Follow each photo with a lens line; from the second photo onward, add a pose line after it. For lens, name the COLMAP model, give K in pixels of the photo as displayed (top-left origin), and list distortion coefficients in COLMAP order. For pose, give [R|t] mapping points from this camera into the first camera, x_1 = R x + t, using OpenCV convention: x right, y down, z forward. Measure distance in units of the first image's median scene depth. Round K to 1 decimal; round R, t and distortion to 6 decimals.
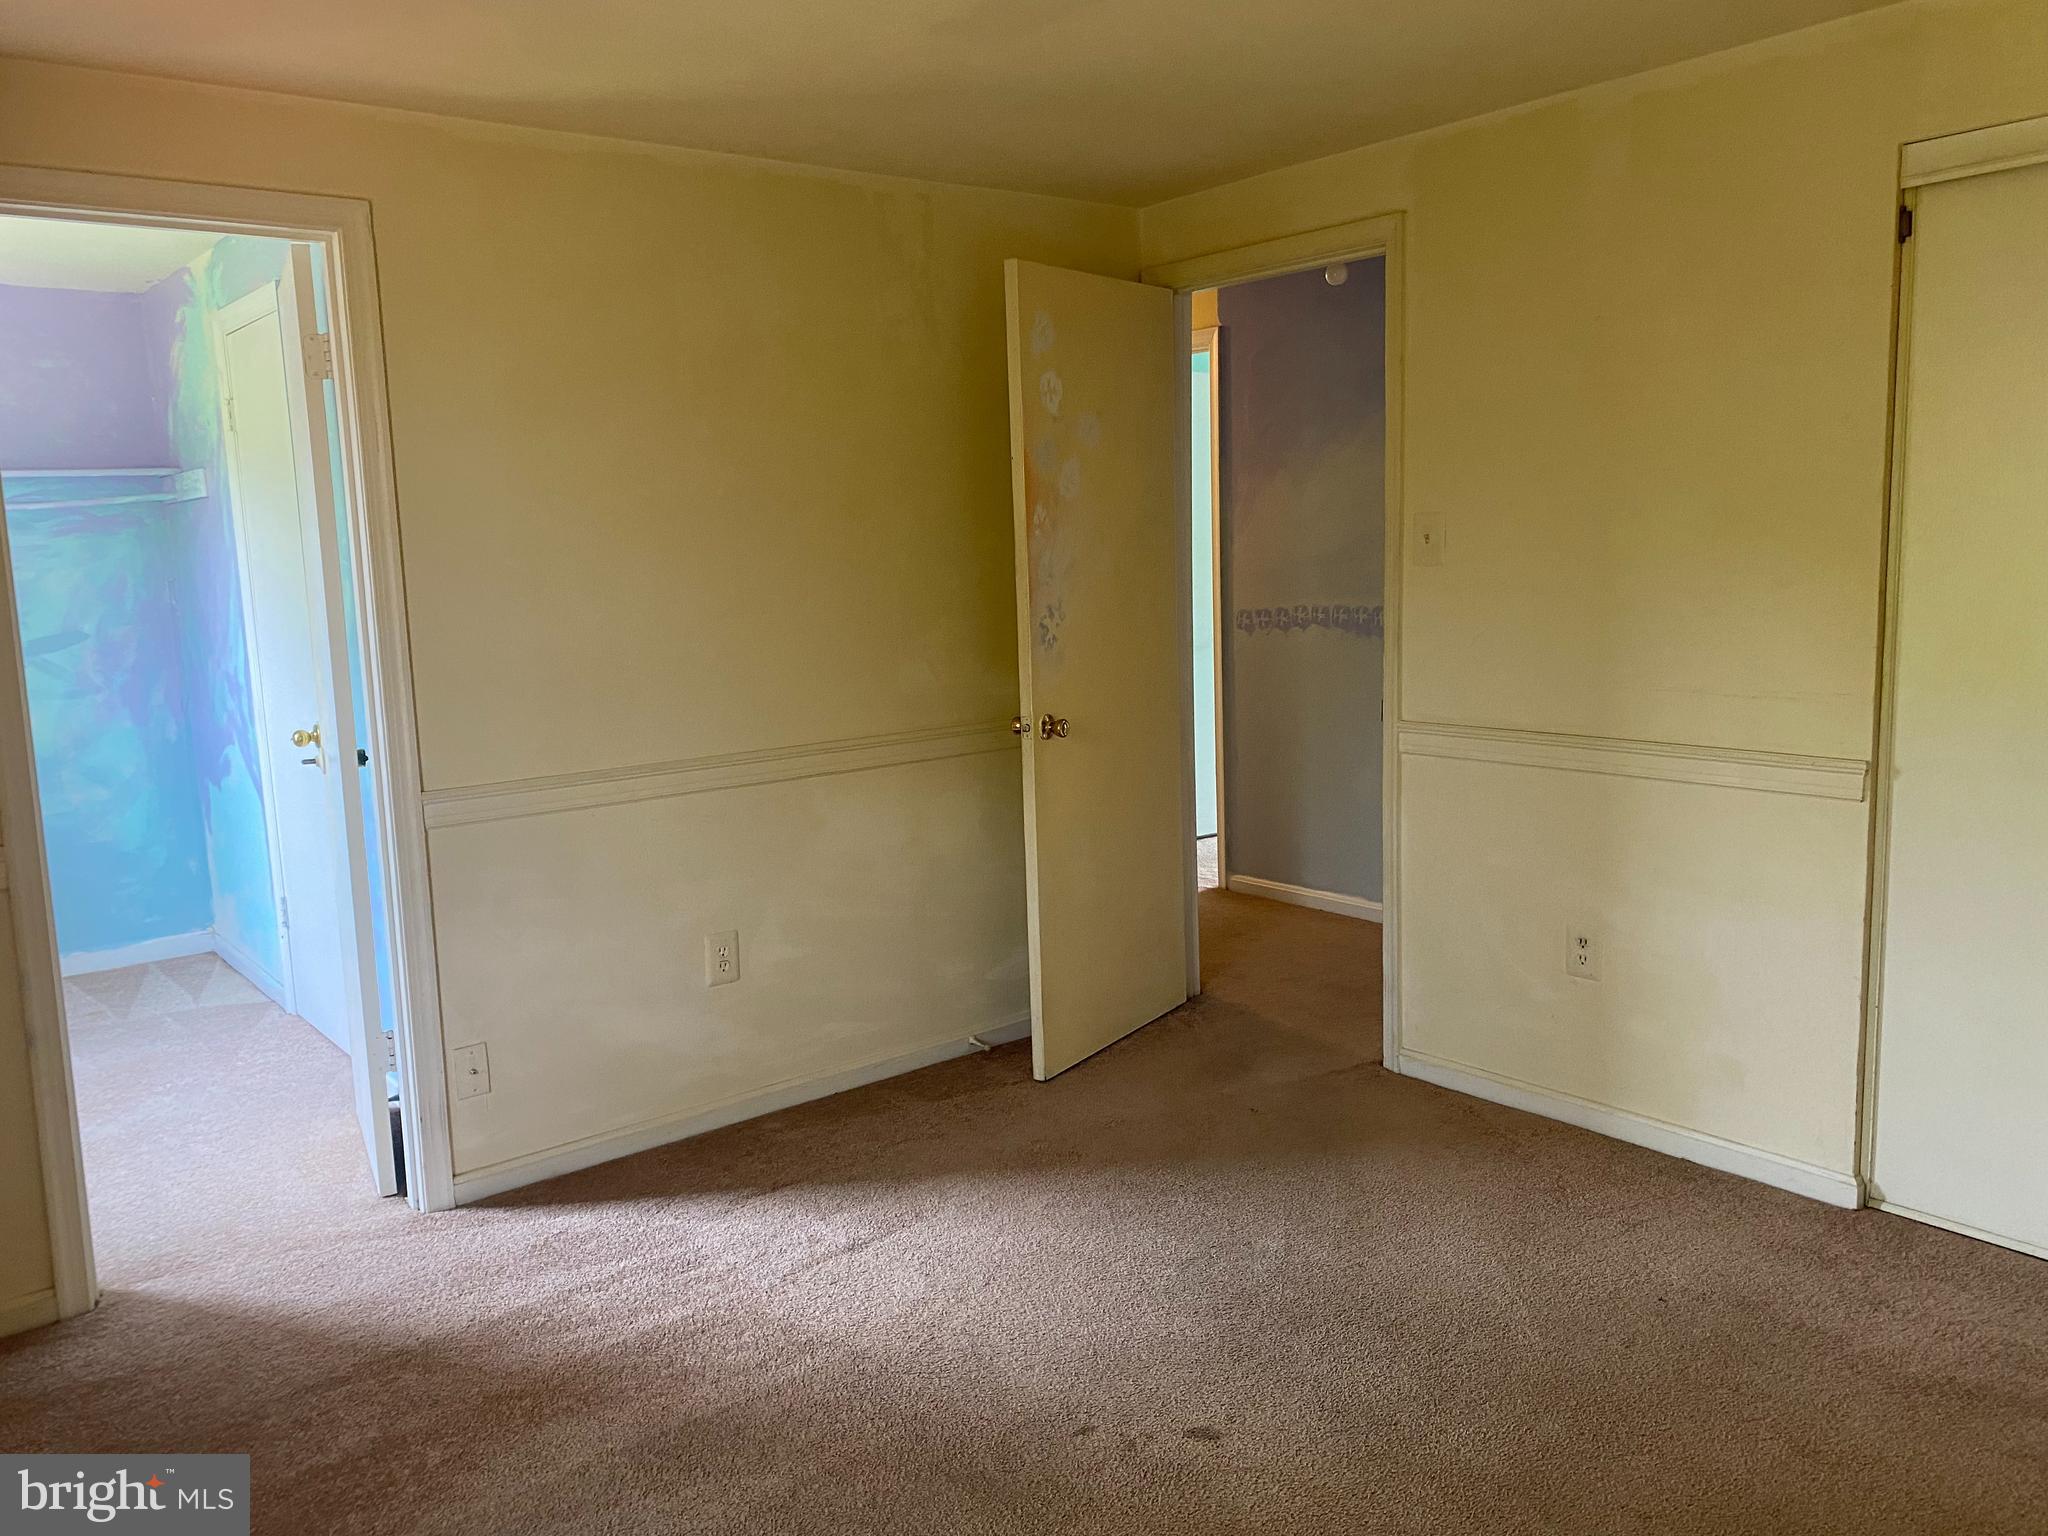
lens RADIAL K [[1580.8, 0, 1000.4], [0, 1580.8, 762.6], [0, 0, 1]] dist [0.013821, -0.000659]
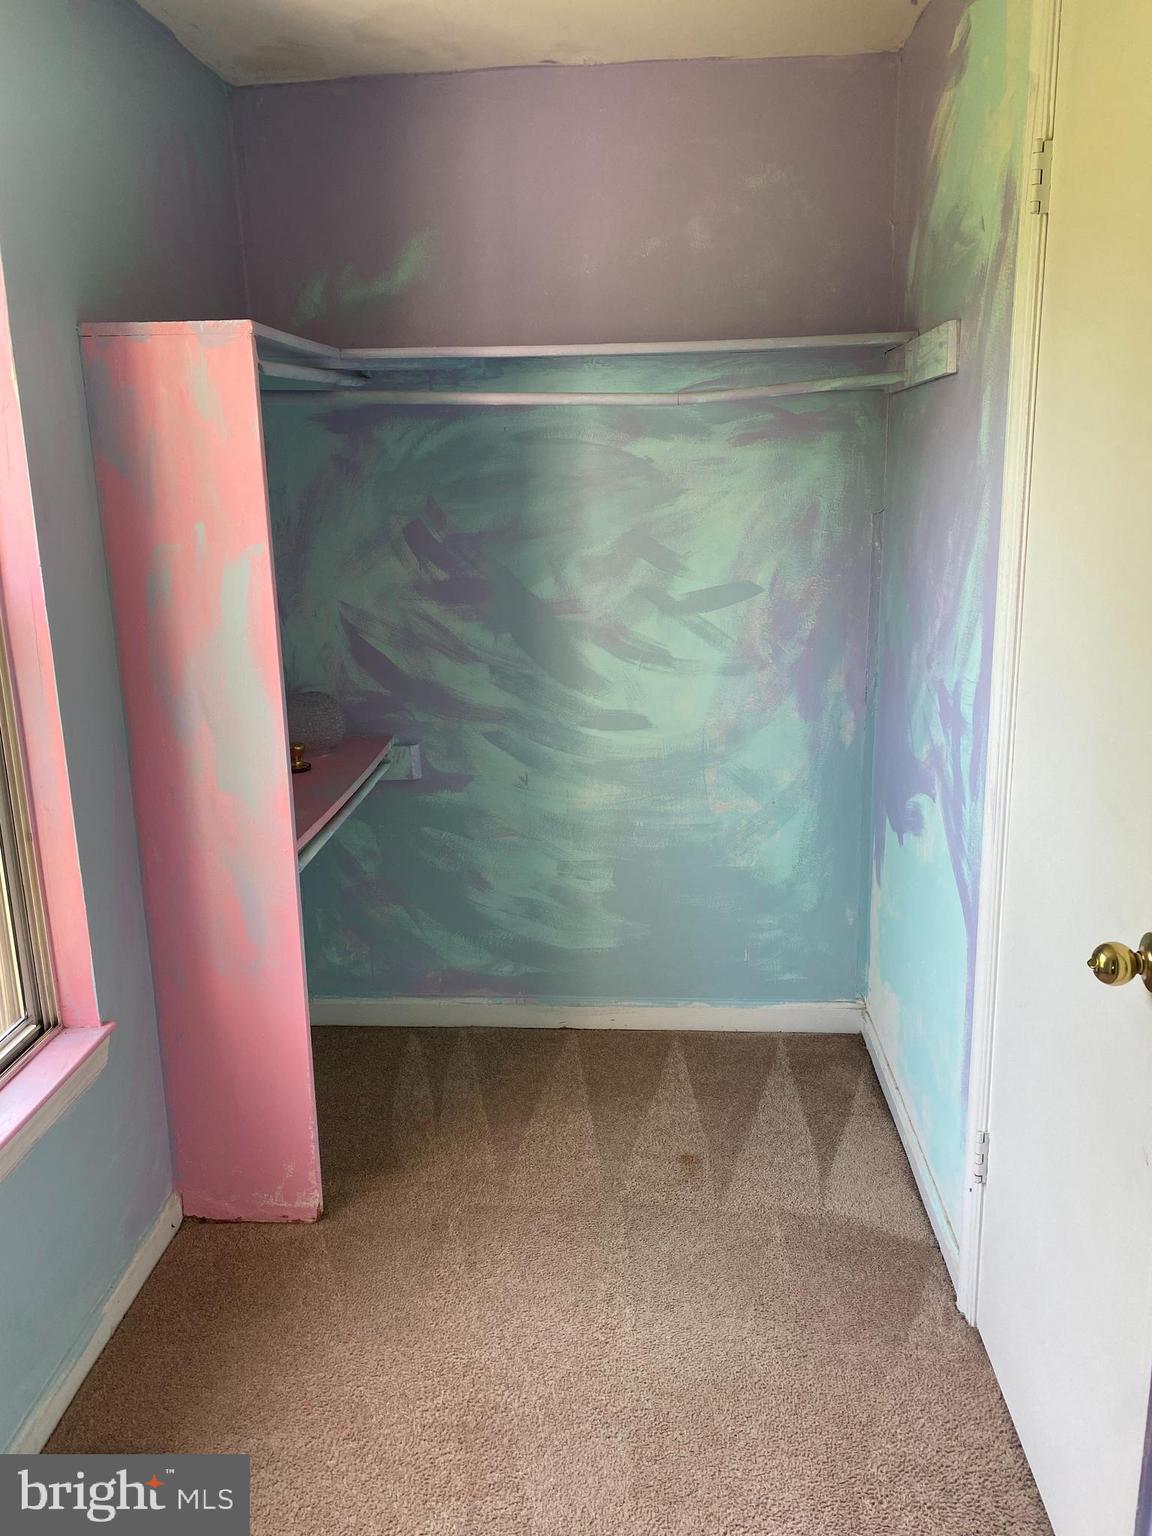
lens RADIAL K [[1185.6, 0, 576.0], [0, 1185.6, 768.0], [0, 0, 1]] dist [0.013821, -0.000659]
pose [[0.749223, 0.177701, -0.638034, -0.292370], [-0.097901, 0.982466, 0.158667, -0.079565], [0.655042, -0.056413, 0.753483, 0.558630]]
